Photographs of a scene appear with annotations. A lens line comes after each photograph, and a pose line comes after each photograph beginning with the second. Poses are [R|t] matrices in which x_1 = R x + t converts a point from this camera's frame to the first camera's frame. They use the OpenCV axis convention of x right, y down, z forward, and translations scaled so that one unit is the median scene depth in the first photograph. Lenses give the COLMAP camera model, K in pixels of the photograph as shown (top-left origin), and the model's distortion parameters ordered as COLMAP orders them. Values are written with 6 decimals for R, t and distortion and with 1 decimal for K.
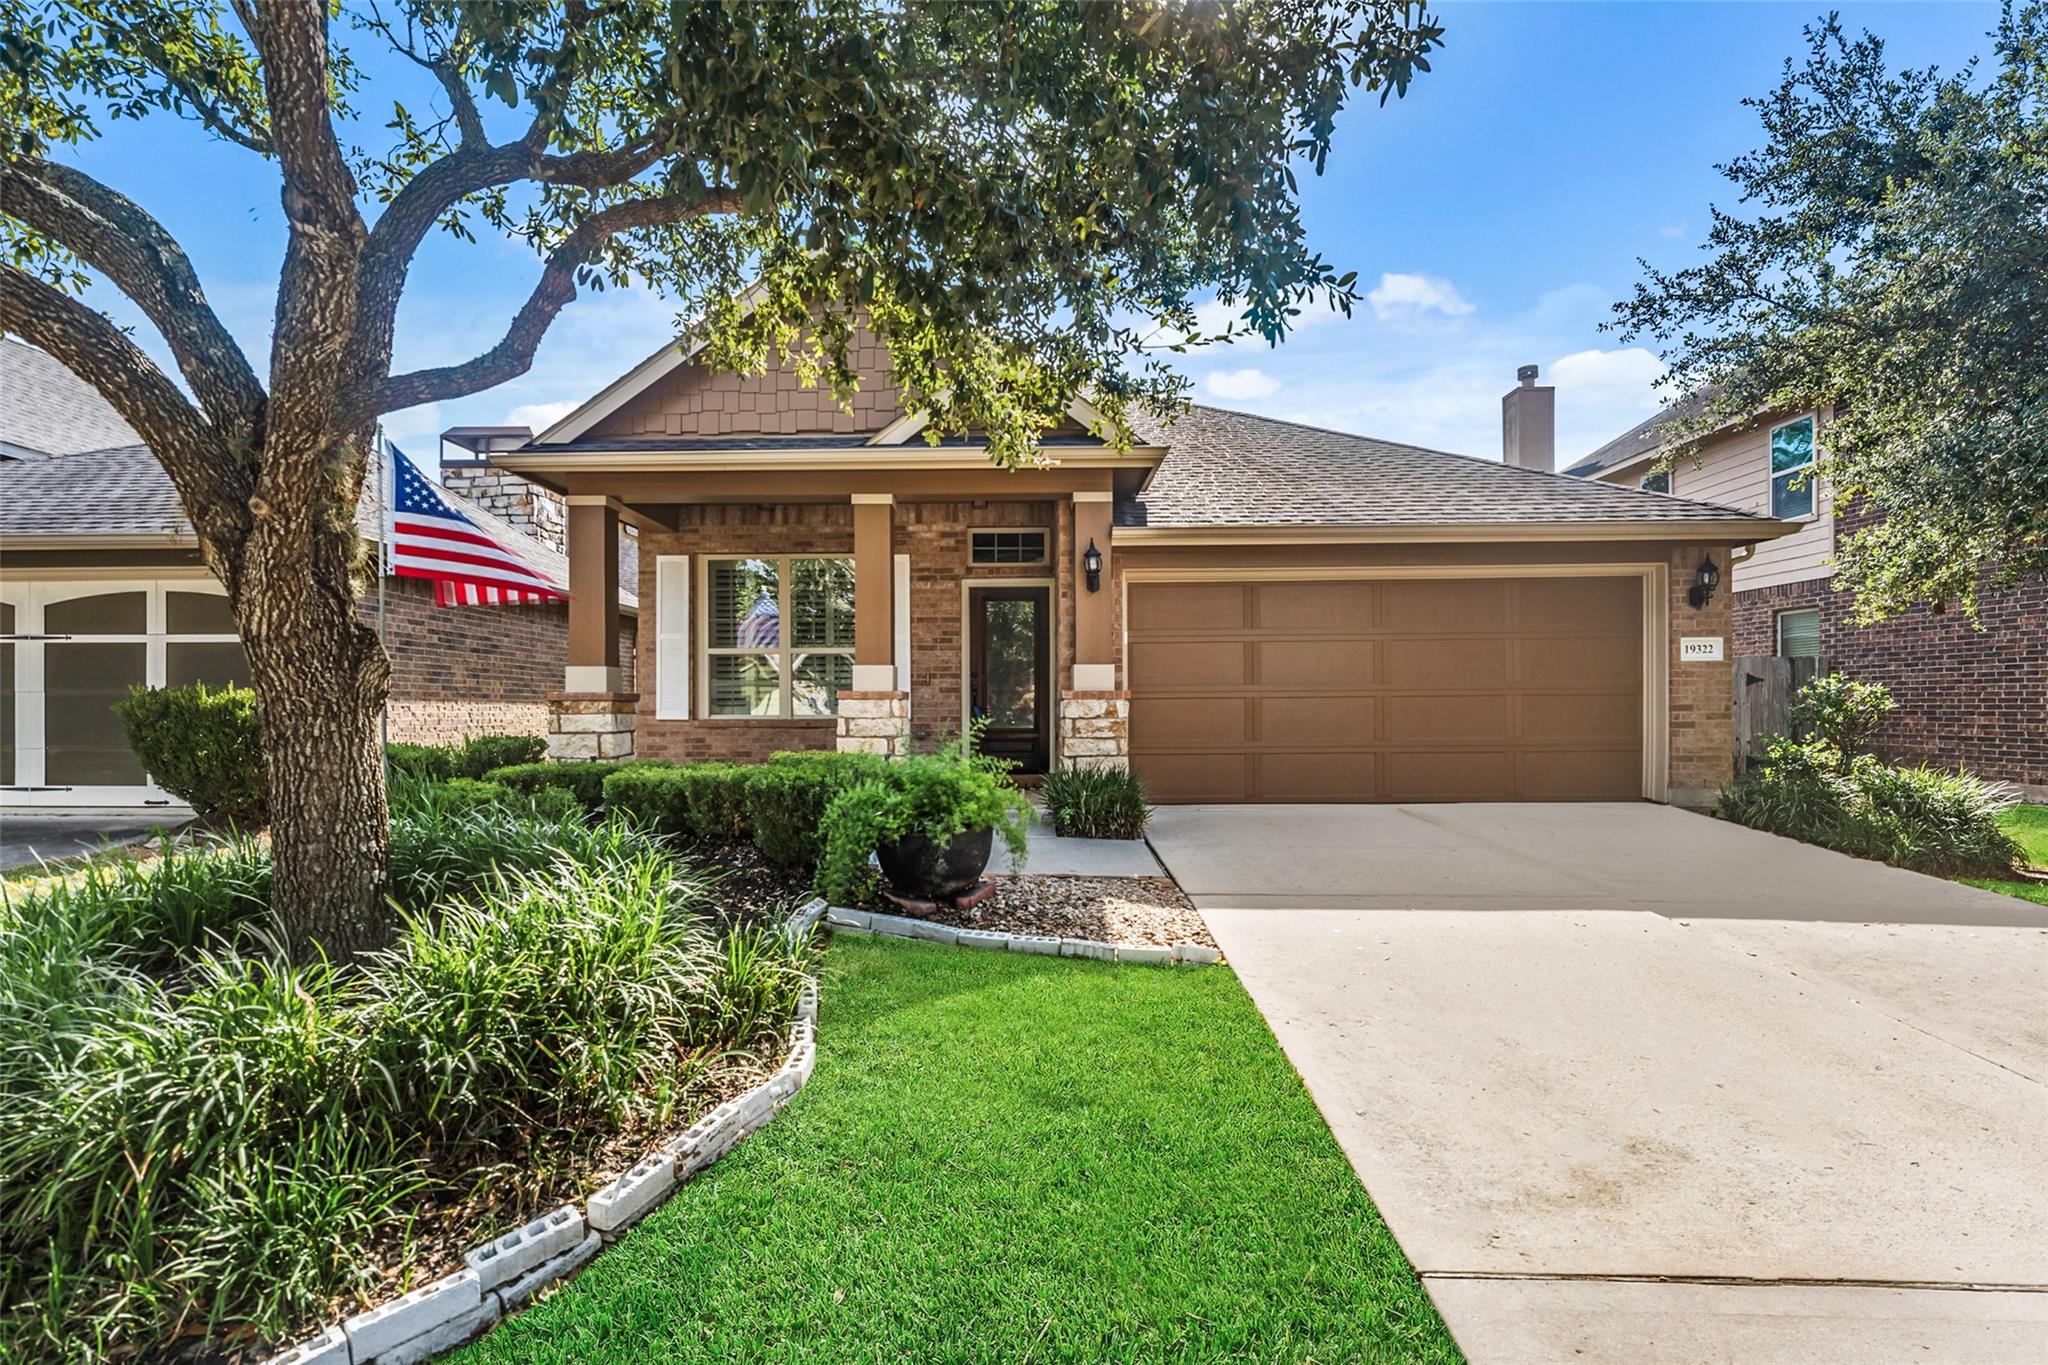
lens RADIAL K [[956.8, 0, 1008.7], [0, 956.8, 691.0], [0, 0, 1]] dist [0.001464, -0.000940]
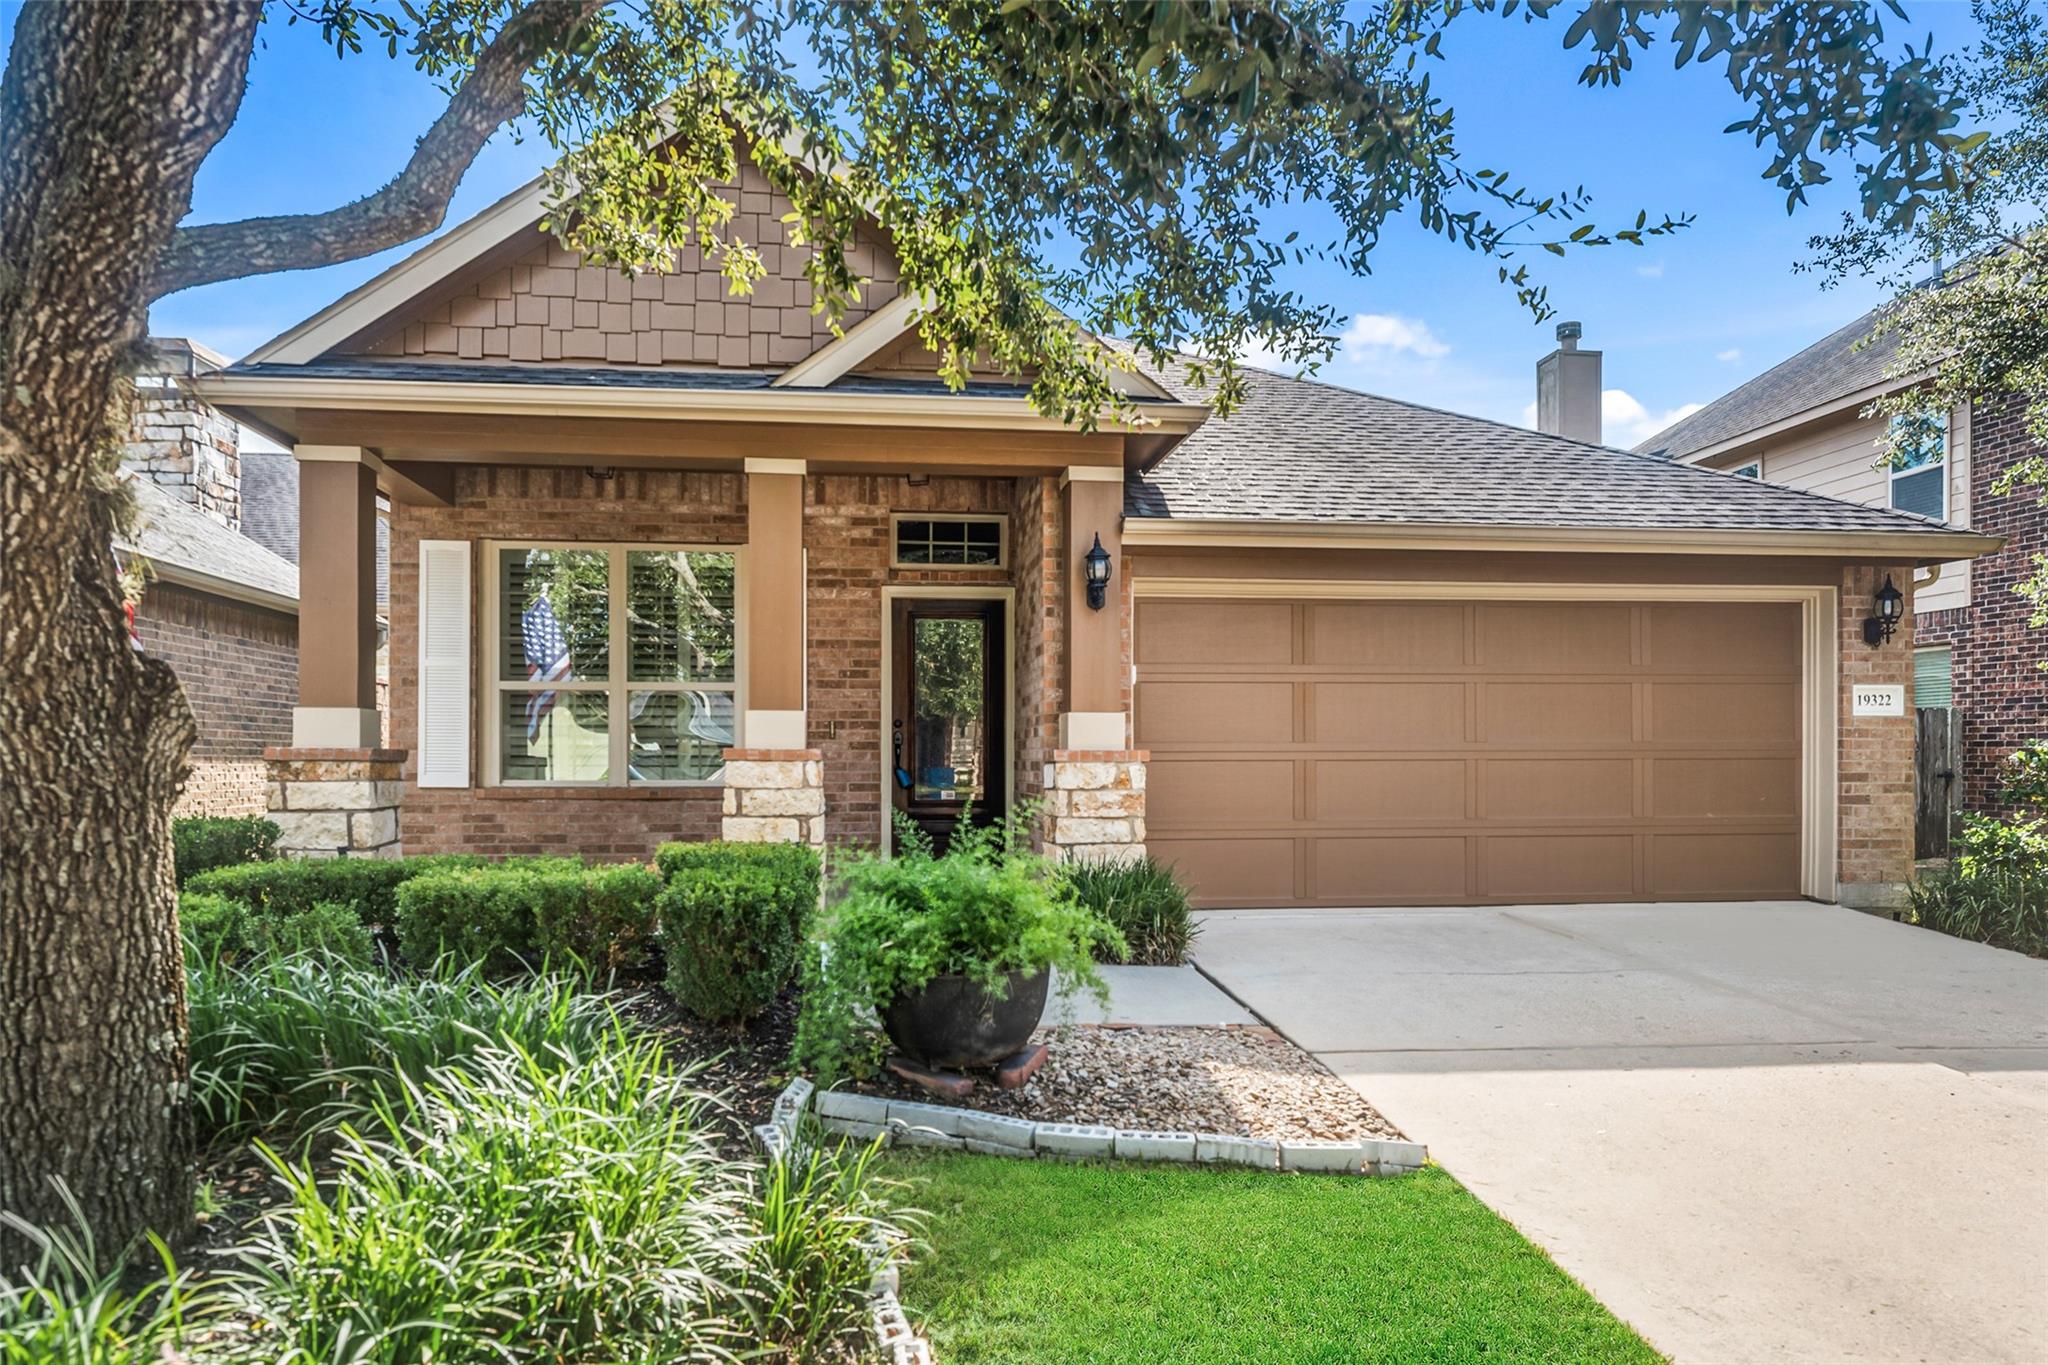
lens RADIAL K [[1308.3, 0, 1010.7], [0, 1308.3, 735.9], [0, 0, 1]] dist [0.002420, 0.004533]
pose [[0.991501, 0.007315, 0.129892, -0.099770], [-0.007093, 0.999972, -0.002171, -0.008293], [-0.129904, 0.001231, 0.991526, 0.057985]]
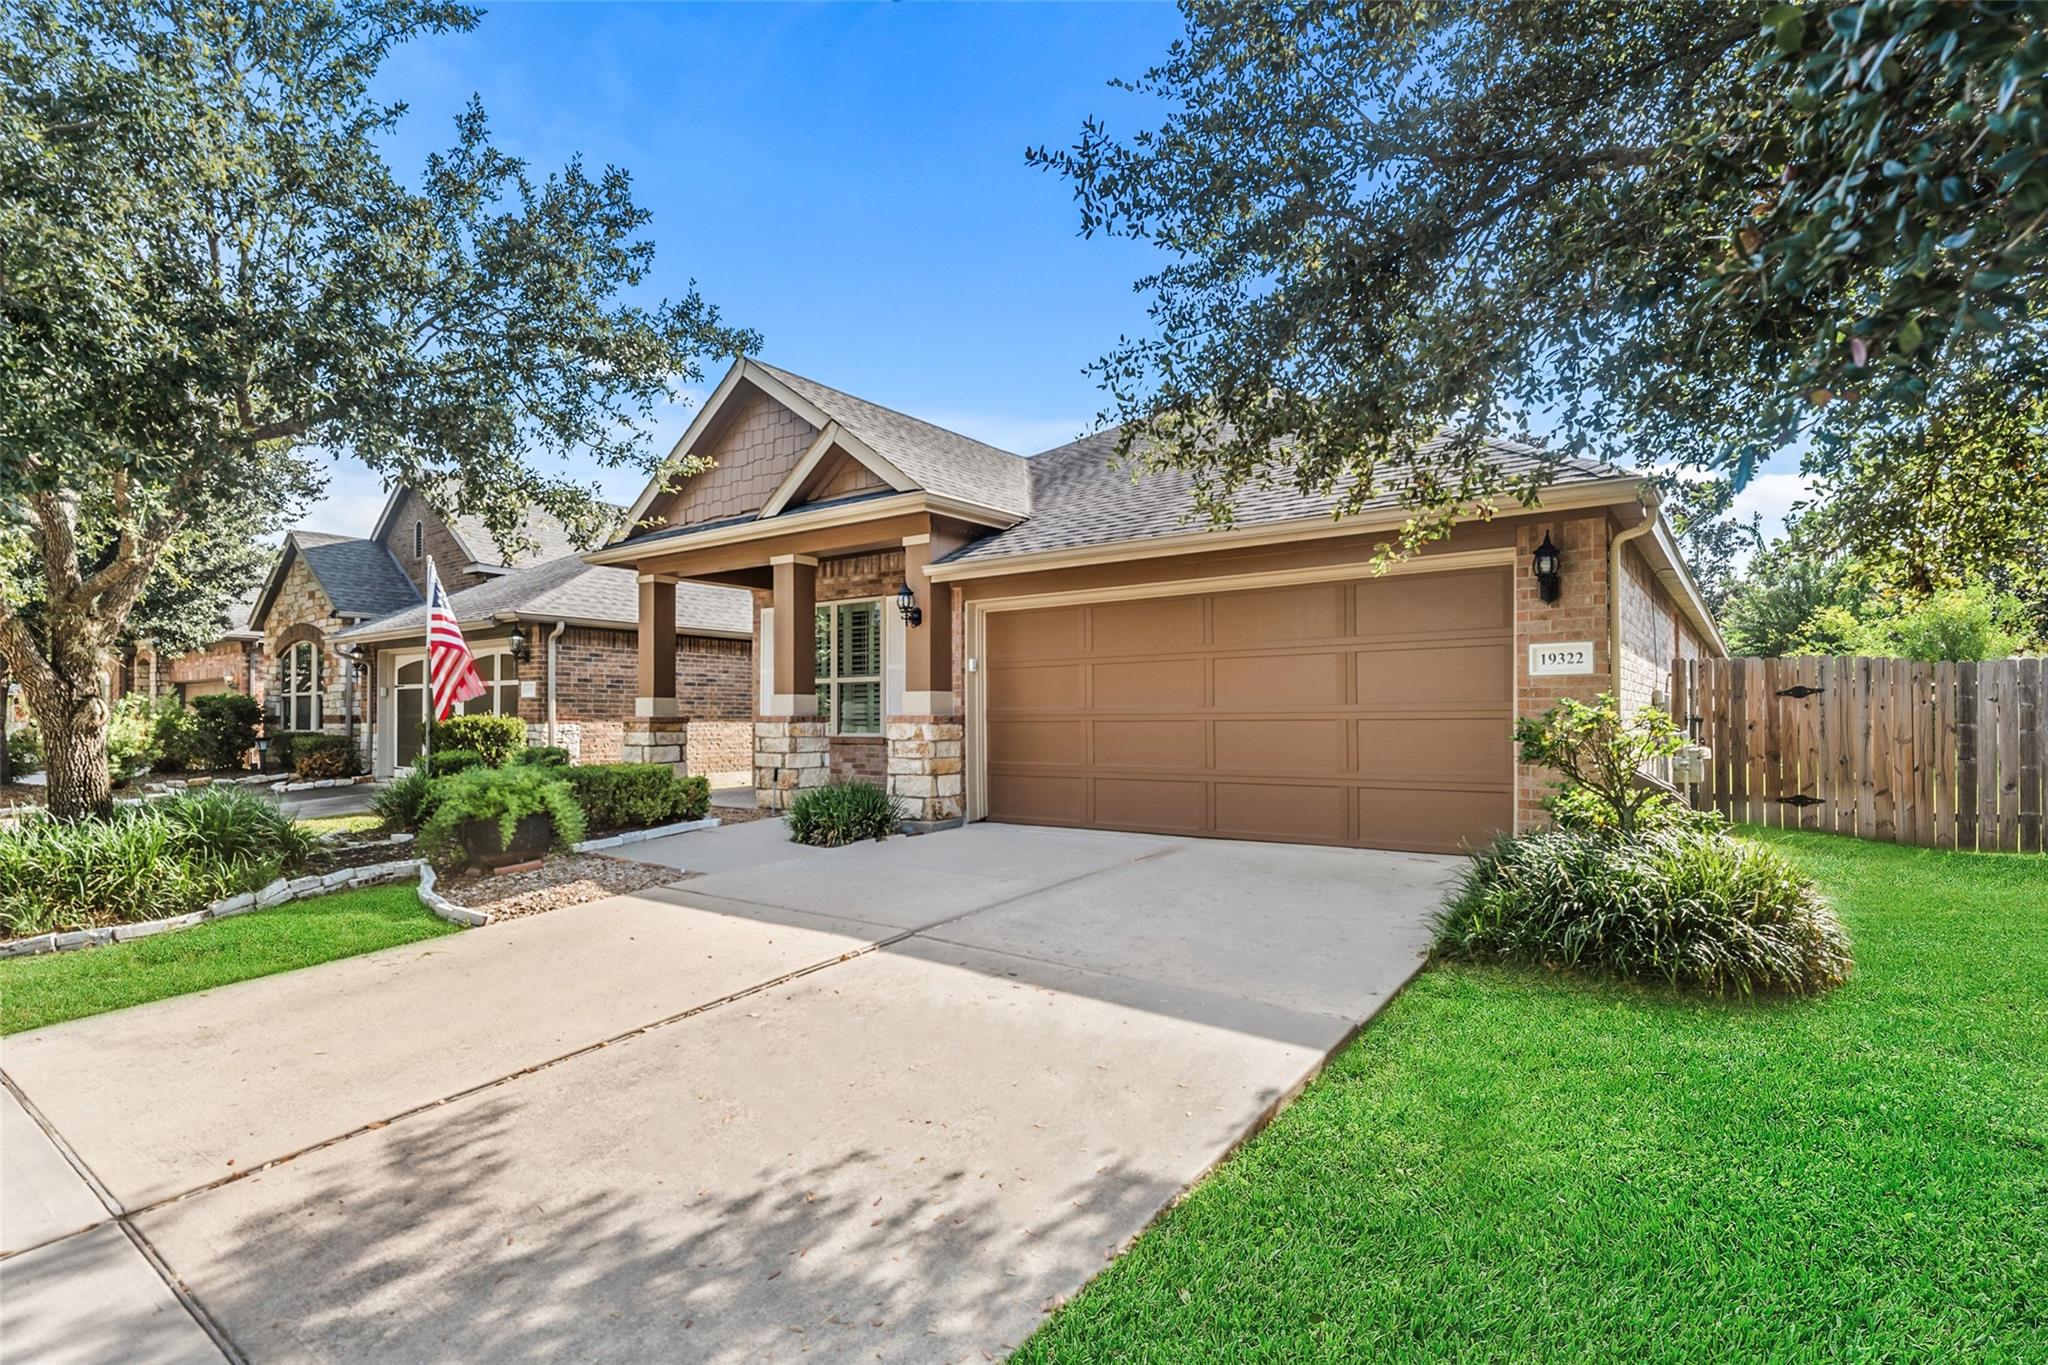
lens RADIAL K [[956.8, 0, 1017.0], [0, 956.8, 698.3], [0, 0, 1]] dist [0.001464, -0.000940]
pose [[0.833839, -0.010832, -0.551902, 0.813170], [0.008455, 0.999941, -0.006852, -0.011362], [0.551944, 0.001046, 0.833881, 0.144488]]
